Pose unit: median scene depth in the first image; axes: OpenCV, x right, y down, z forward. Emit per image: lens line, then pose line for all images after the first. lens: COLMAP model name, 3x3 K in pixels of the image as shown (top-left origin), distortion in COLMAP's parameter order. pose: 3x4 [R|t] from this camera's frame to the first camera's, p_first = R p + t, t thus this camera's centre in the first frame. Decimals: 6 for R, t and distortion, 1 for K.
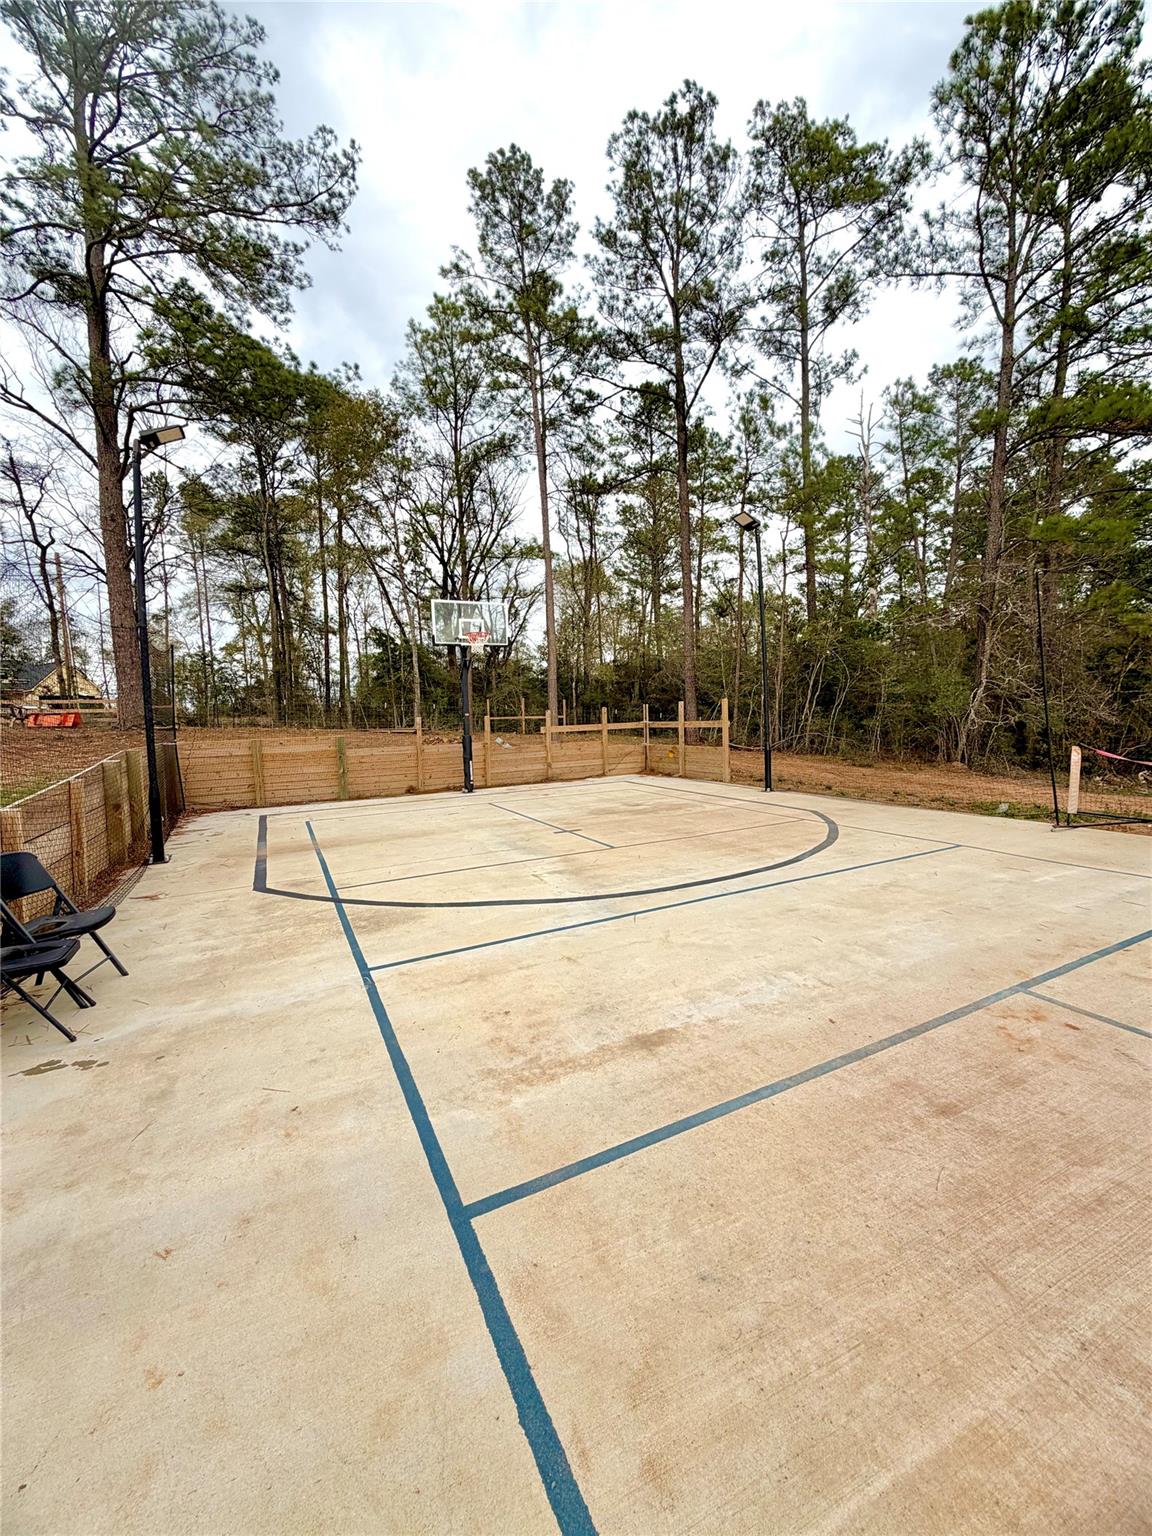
lens RADIAL K [[613.2, 0, 576.7], [0, 613.2, 762.3], [0, 0, 1]] dist [-0.000226, -0.000007]
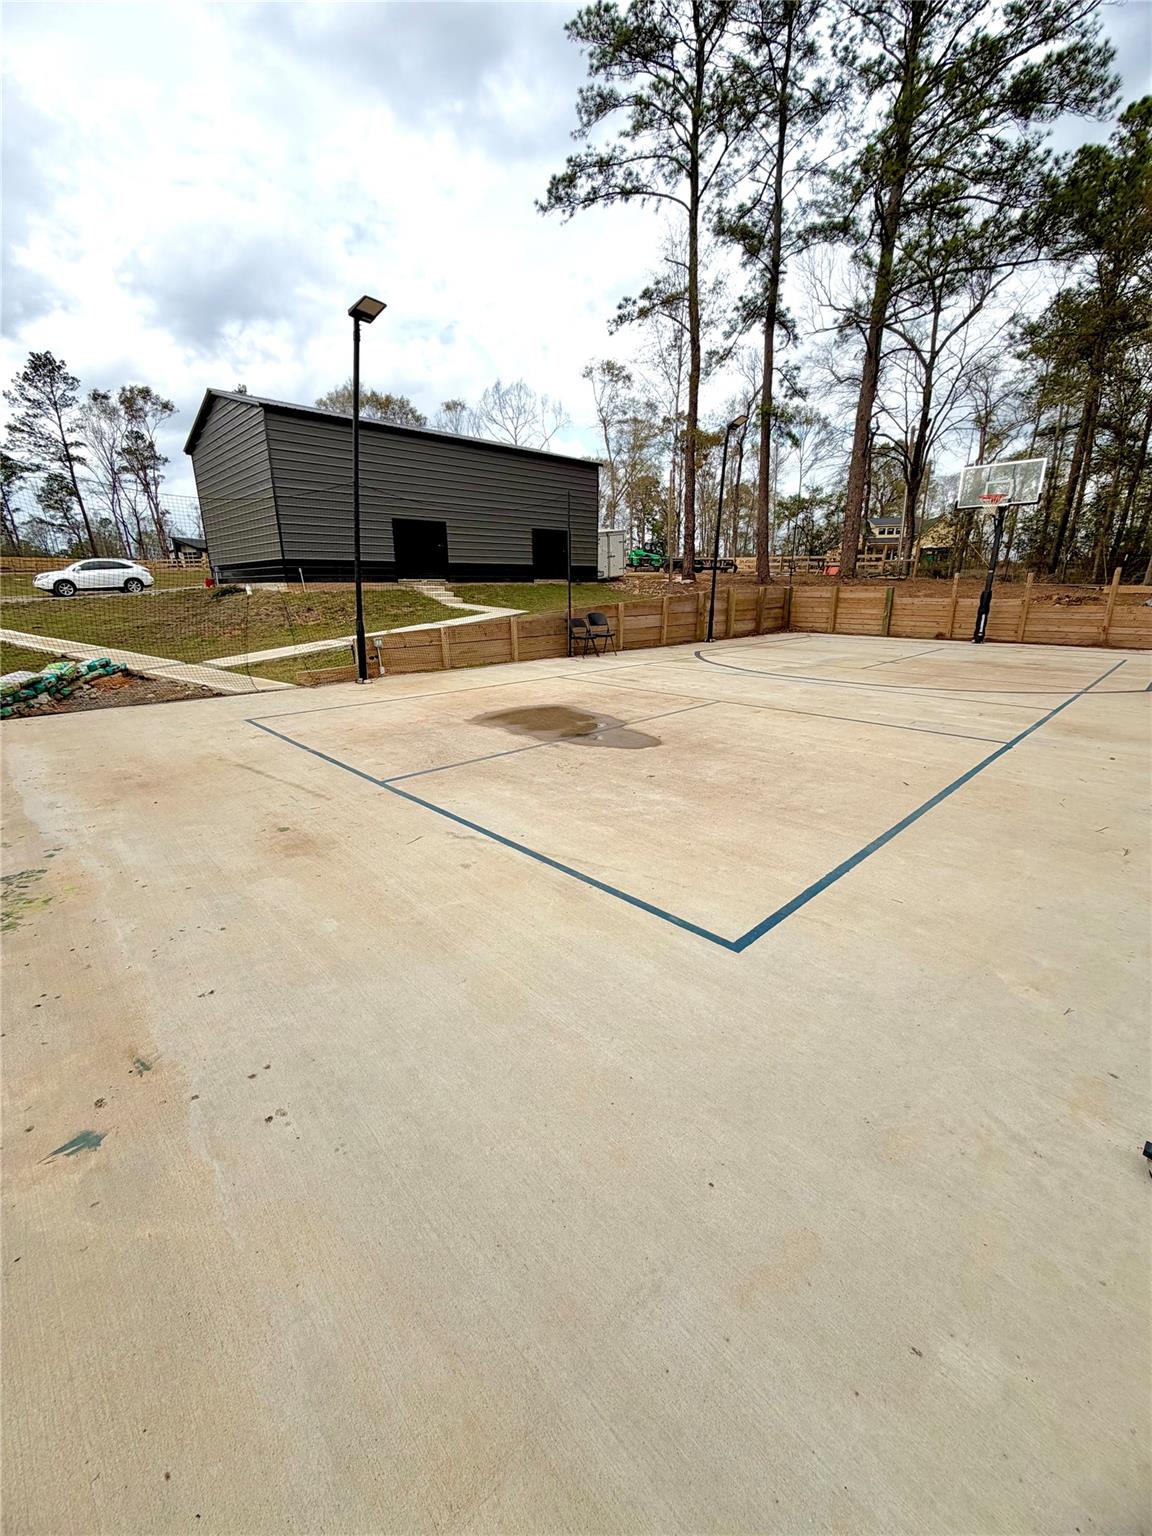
lens RADIAL K [[613.2, 0, 576.3], [0, 613.2, 766.6], [0, 0, 1]] dist [-0.000226, -0.000007]
pose [[0.288001, 0.304562, -0.907908, 0.720819], [-0.073165, 0.952305, 0.296246, -0.015874], [0.954831, -0.018892, 0.296548, -0.062327]]
